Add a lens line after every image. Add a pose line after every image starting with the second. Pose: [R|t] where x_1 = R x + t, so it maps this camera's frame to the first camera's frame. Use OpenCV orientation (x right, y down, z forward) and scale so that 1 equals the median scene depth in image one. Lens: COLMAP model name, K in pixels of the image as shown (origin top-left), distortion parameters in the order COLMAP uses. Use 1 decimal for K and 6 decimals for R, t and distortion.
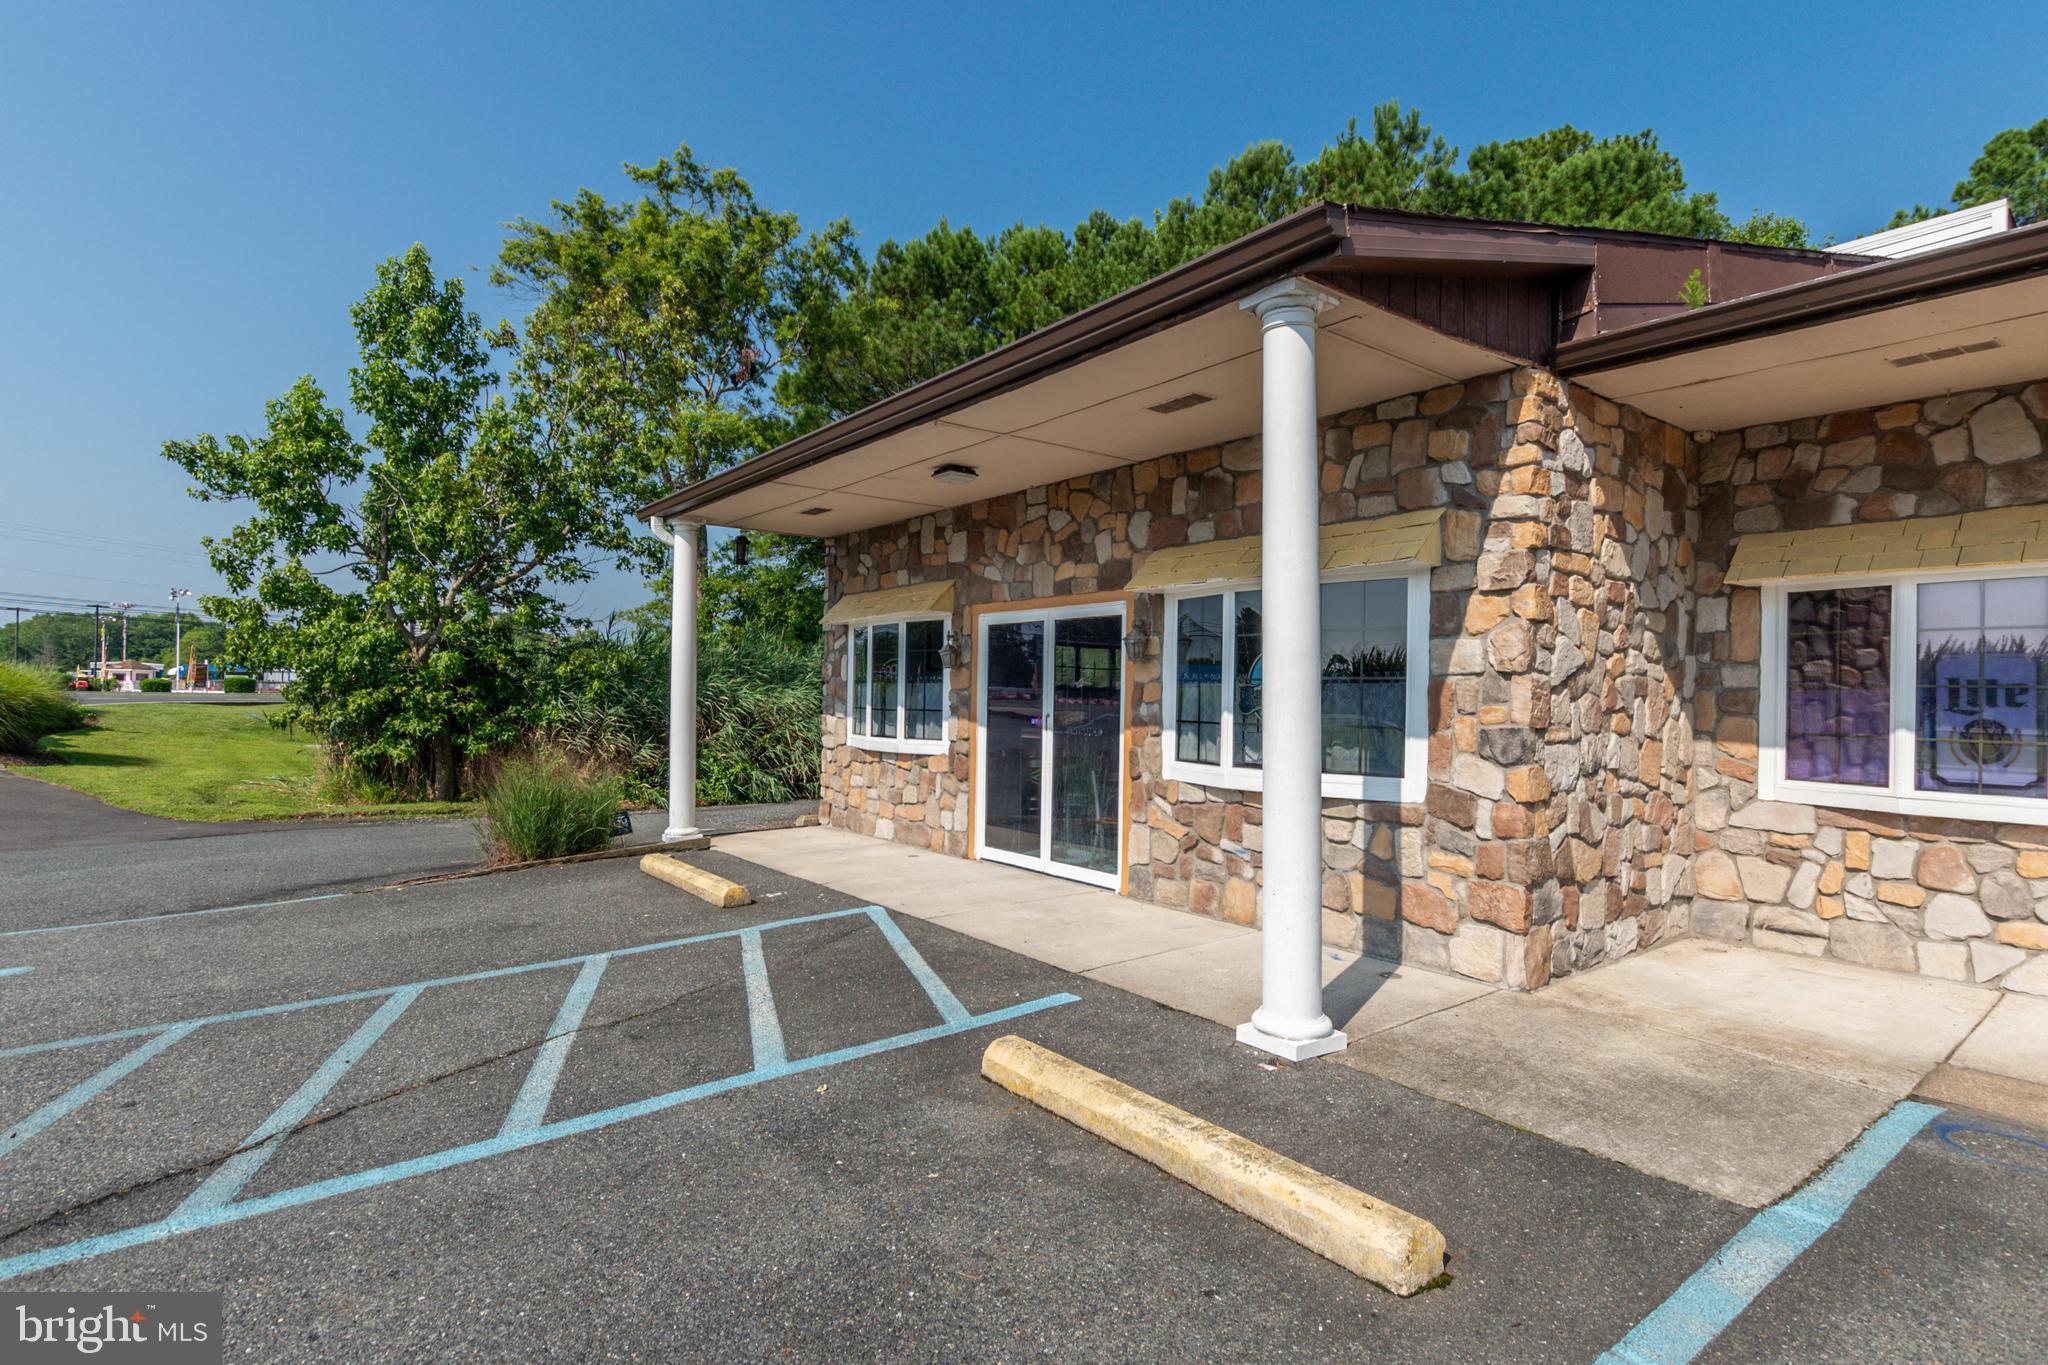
lens RADIAL K [[1018.2, 0, 1028.8], [0, 1018.2, 687.6], [0, 0, 1]] dist [-0.002597, -0.001173]
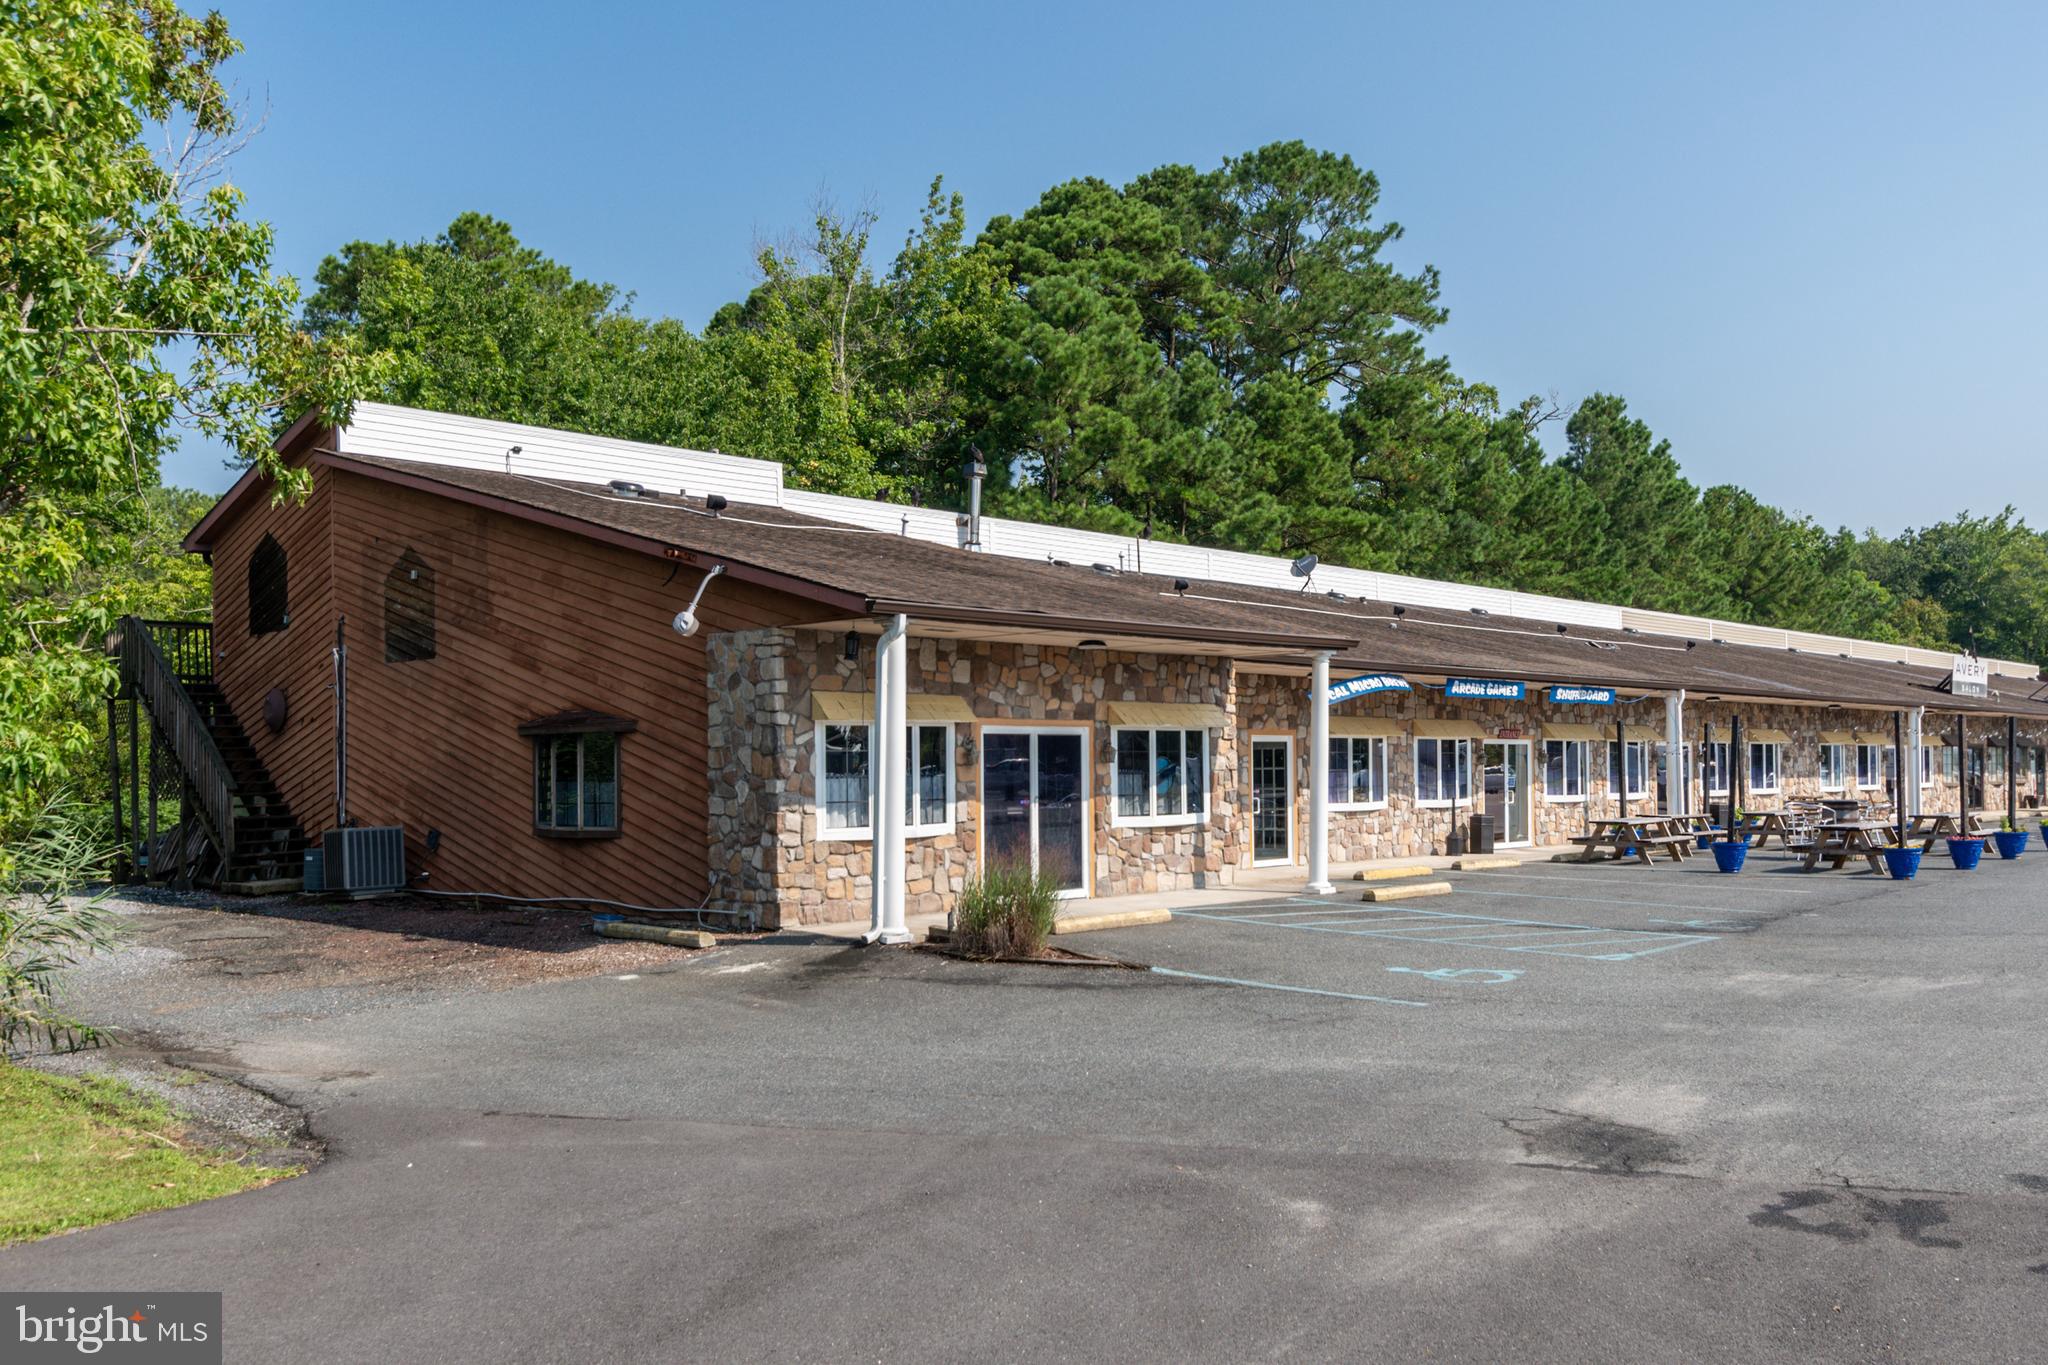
lens RADIAL K [[1733.7, 0, 1106.5], [0, 1733.7, 742.2], [0, 0, 1]] dist [-0.004885, -0.009997]
pose [[-0.178861, 0.000463, 0.983874, -1.333438], [-0.002133, 0.999997, -0.000858, -0.027486], [-0.983872, -0.002252, -0.178859, 0.714579]]
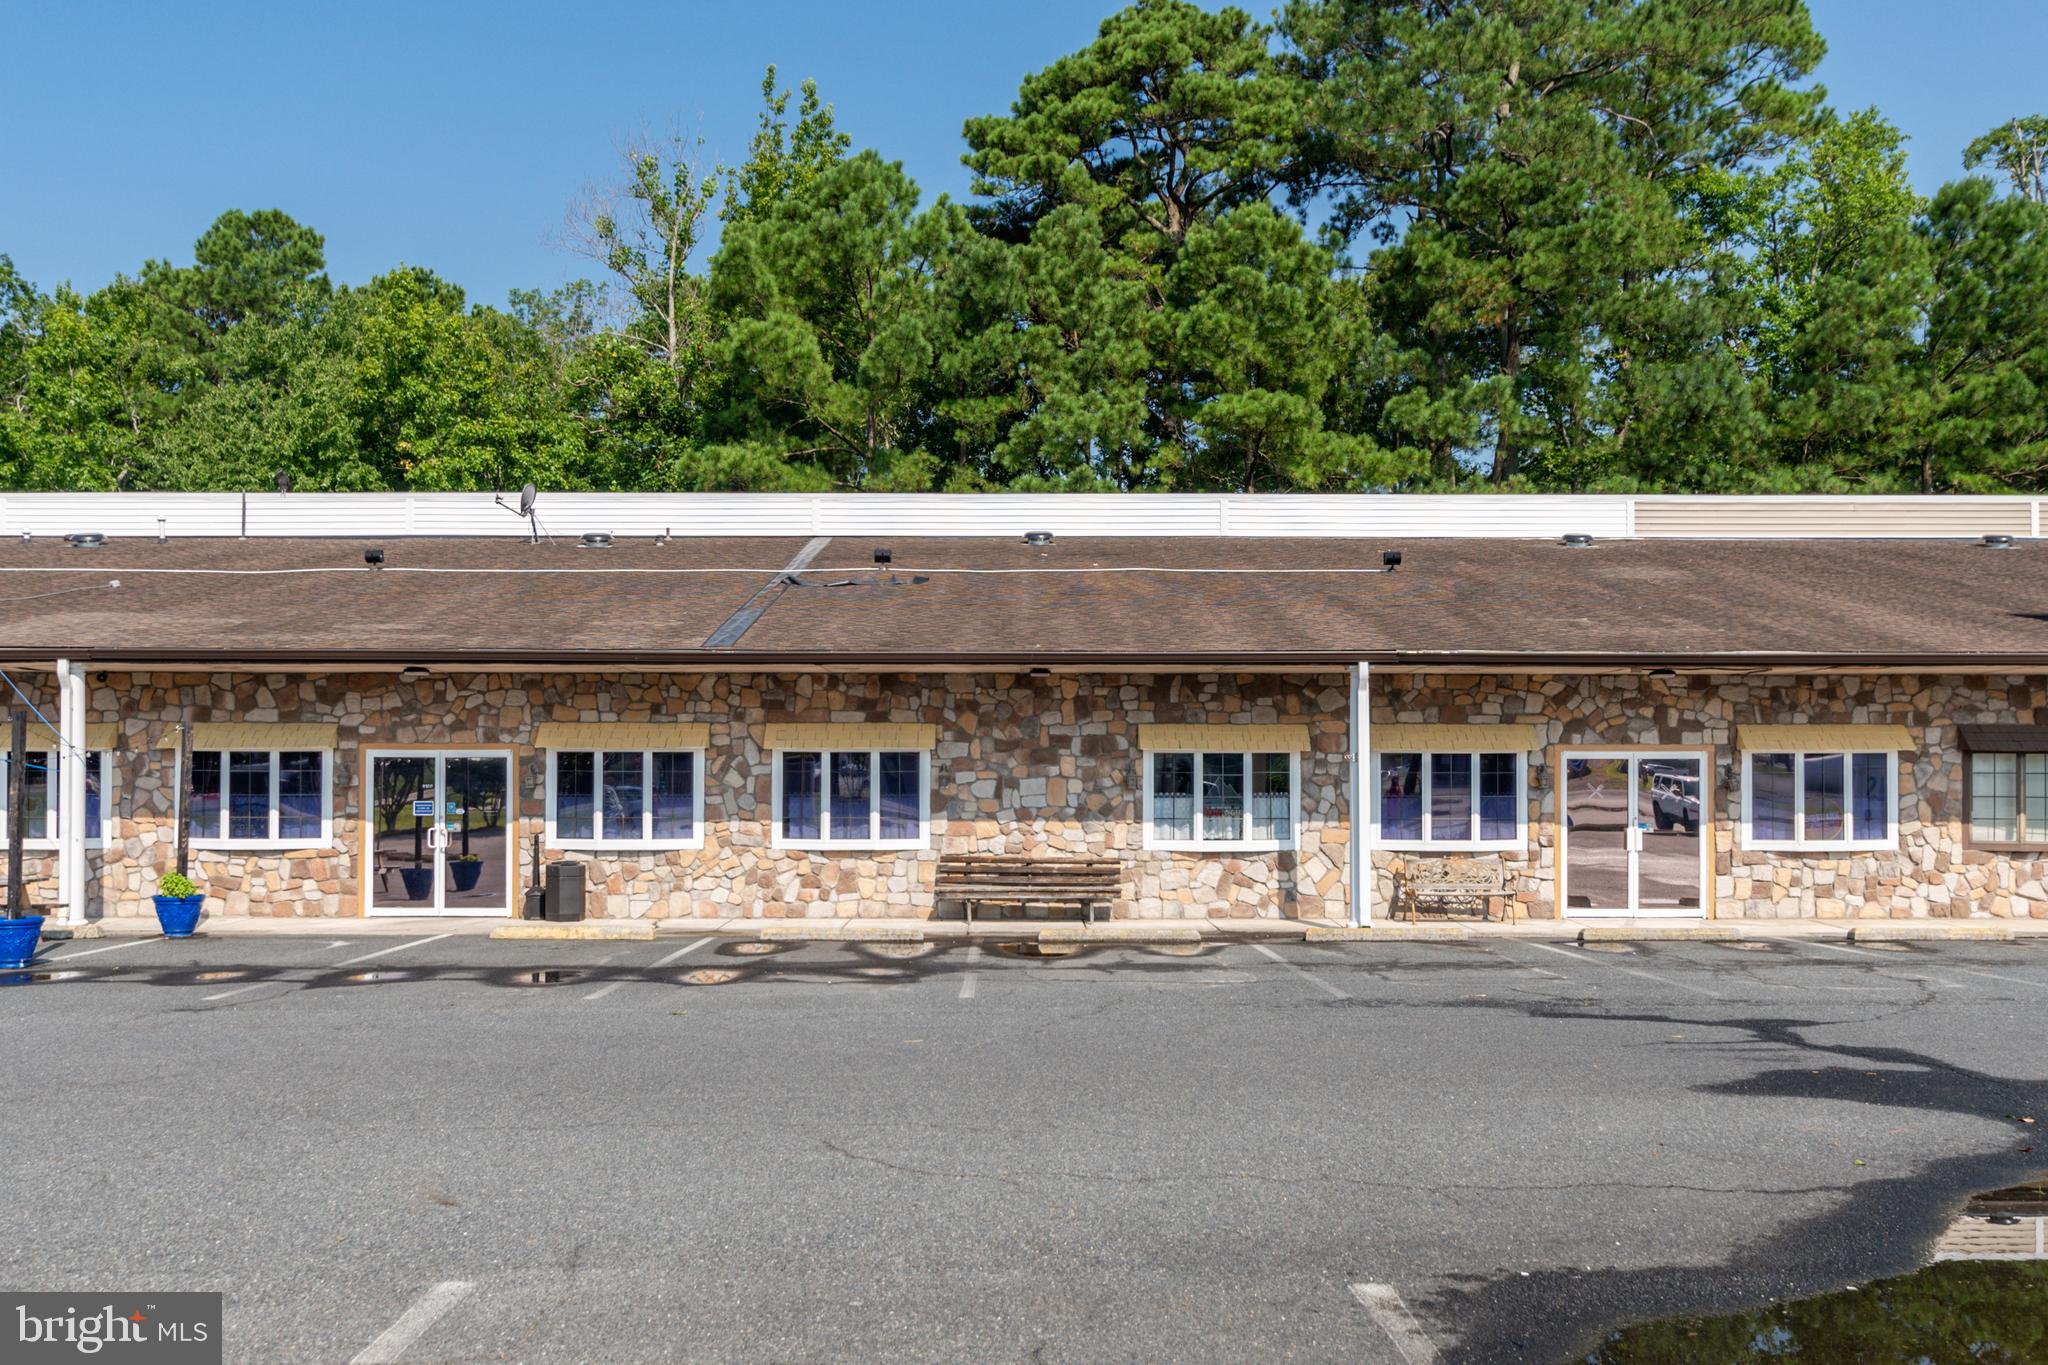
lens RADIAL K [[1761.9, 0, 1033.1], [0, 1761.9, 770.0], [0, 0, 1]] dist [-0.003262, -0.002835]
pose [[0.604517, -0.007752, 0.796554, 0.159670], [0.003177, 0.999968, 0.007321, -0.024737], [-0.796586, -0.001895, 0.604522, -1.817951]]
